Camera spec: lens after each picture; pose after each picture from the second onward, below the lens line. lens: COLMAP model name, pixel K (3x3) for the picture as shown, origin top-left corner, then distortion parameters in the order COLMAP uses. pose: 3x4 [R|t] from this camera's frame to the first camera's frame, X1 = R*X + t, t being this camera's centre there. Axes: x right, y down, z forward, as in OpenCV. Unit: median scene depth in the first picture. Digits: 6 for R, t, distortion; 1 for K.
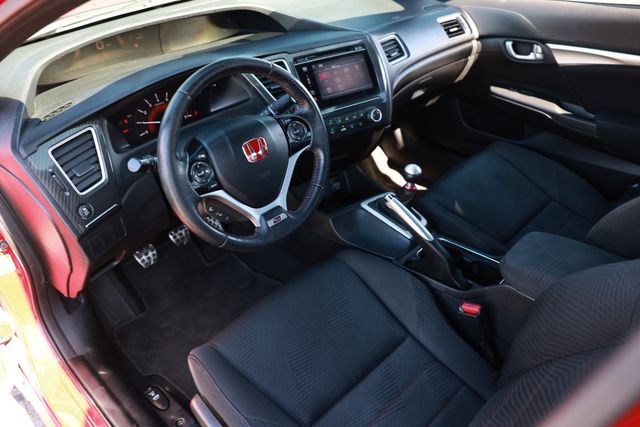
lens RADIAL K [[497.6, 0, 324.2], [0, 497.6, 209.6], [0, 0, 1]] dist [-0.105324, 0.082494]
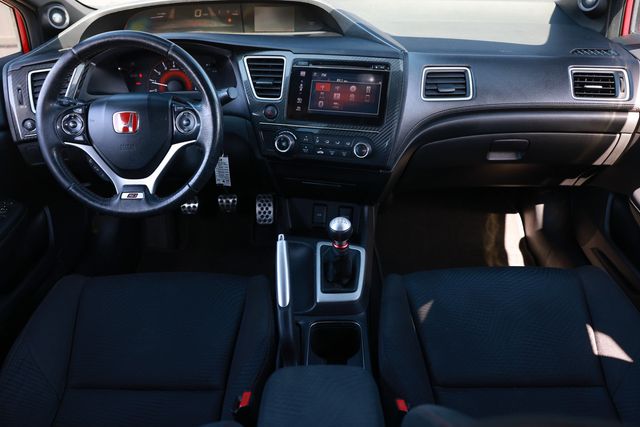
lens RADIAL K [[497.6, 0, 318.5], [0, 497.6, 210.8], [0, 0, 1]] dist [-0.105324, 0.082494]
pose [[0.685519, 0.398033, -0.609617, 0.601860], [-0.407442, 0.903663, 0.131851, -0.182078], [0.603370, 0.157997, 0.781653, 0.341822]]
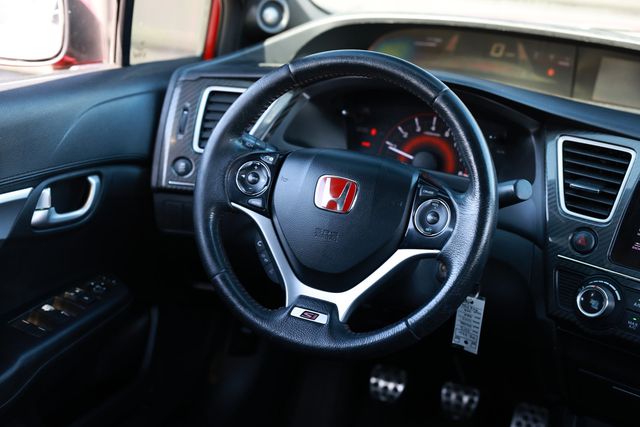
lens RADIAL K [[1069.1, 0, 316.2], [0, 1069.1, 207.4], [0, 0, 1]] dist [0.071843, 0.000000]
pose [[0.335815, 0.349346, -0.874749, 0.746642], [-0.600698, 0.794751, 0.086790, -0.150938], [0.725528, 0.496314, 0.476740, 0.252686]]
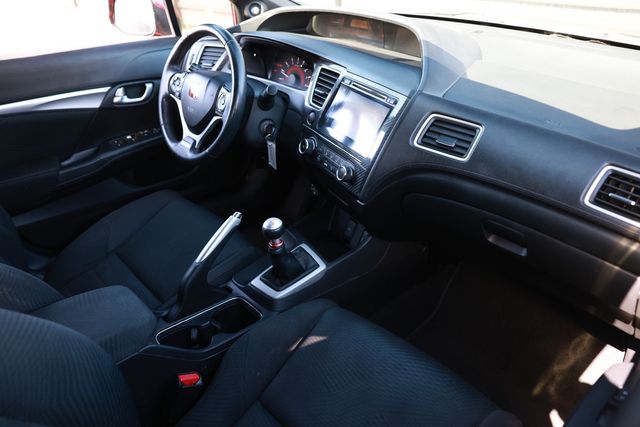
lens RADIAL K [[497.6, 0, 322.5], [0, 497.6, 212.0], [0, 0, 1]] dist [-0.105324, 0.082494]
pose [[-0.048987, 0.530048, -0.846551, 0.859816], [-0.549900, 0.693234, 0.465873, -0.523848], [0.833793, 0.488340, 0.257514, 0.803079]]
